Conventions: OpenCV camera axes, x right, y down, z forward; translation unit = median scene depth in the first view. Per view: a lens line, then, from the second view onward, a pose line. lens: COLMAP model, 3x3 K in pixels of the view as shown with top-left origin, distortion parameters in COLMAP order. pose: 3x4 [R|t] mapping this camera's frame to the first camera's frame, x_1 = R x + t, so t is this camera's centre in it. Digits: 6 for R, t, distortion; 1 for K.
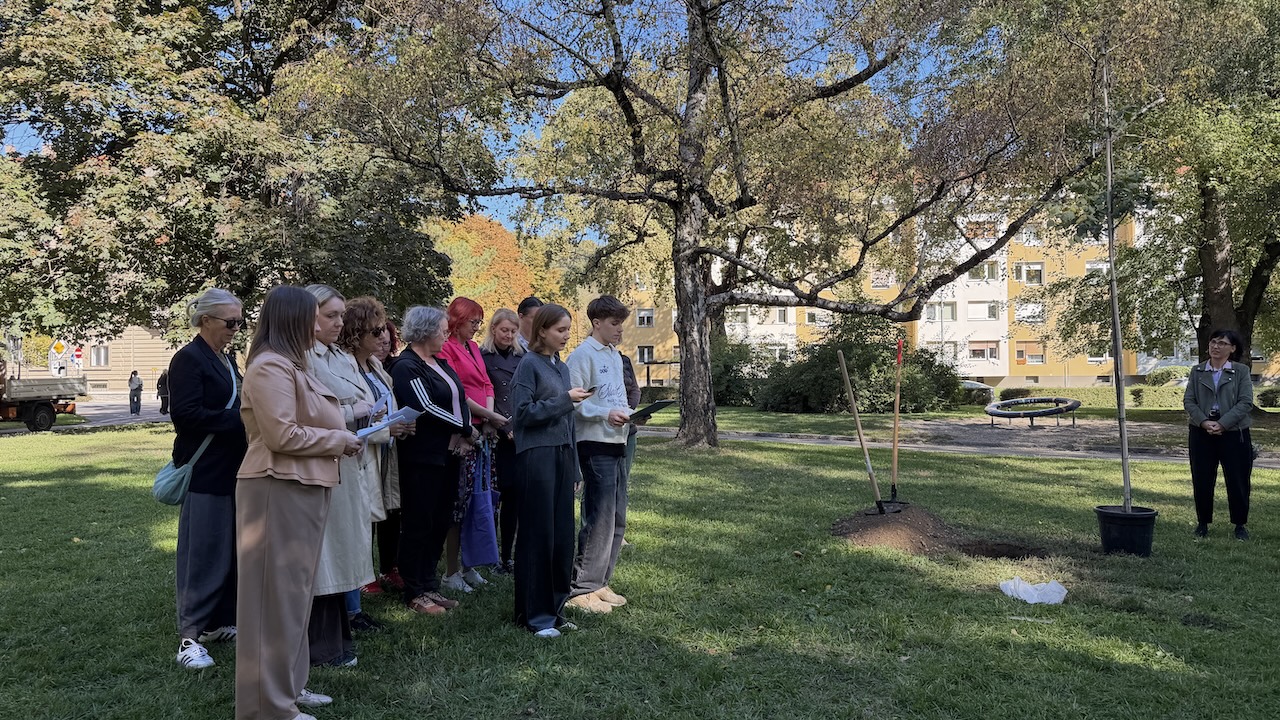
lens RADIAL K [[886.8, 0, 631.2], [0, 886.8, 357.6], [0, 0, 1]] dist [0.041757, -0.057234]
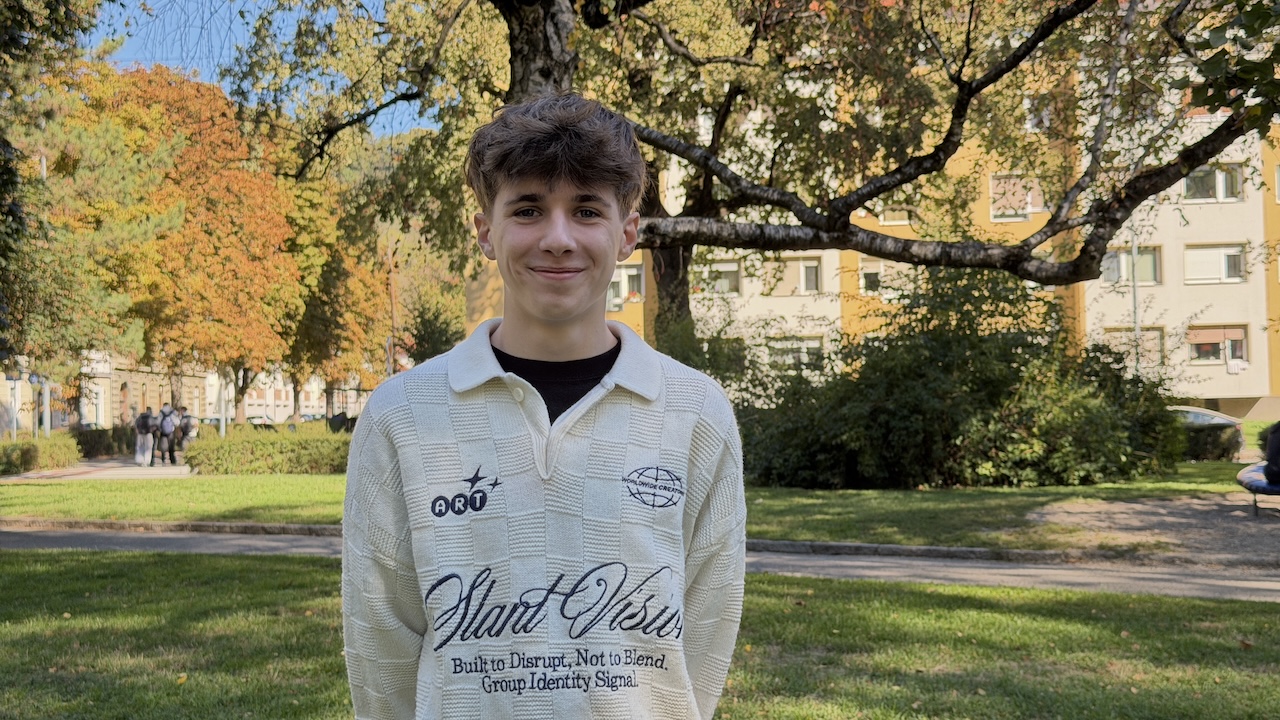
lens RADIAL K [[1771.1, 0, 658.6], [0, 1771.1, 375.6], [0, 0, 1]] dist [0.071775, 0.000000]
pose [[0.997053, -0.014742, 0.075285, 0.033411], [0.014329, 0.999879, 0.006019, -0.002959], [-0.075364, -0.004923, 0.997144, 0.109387]]
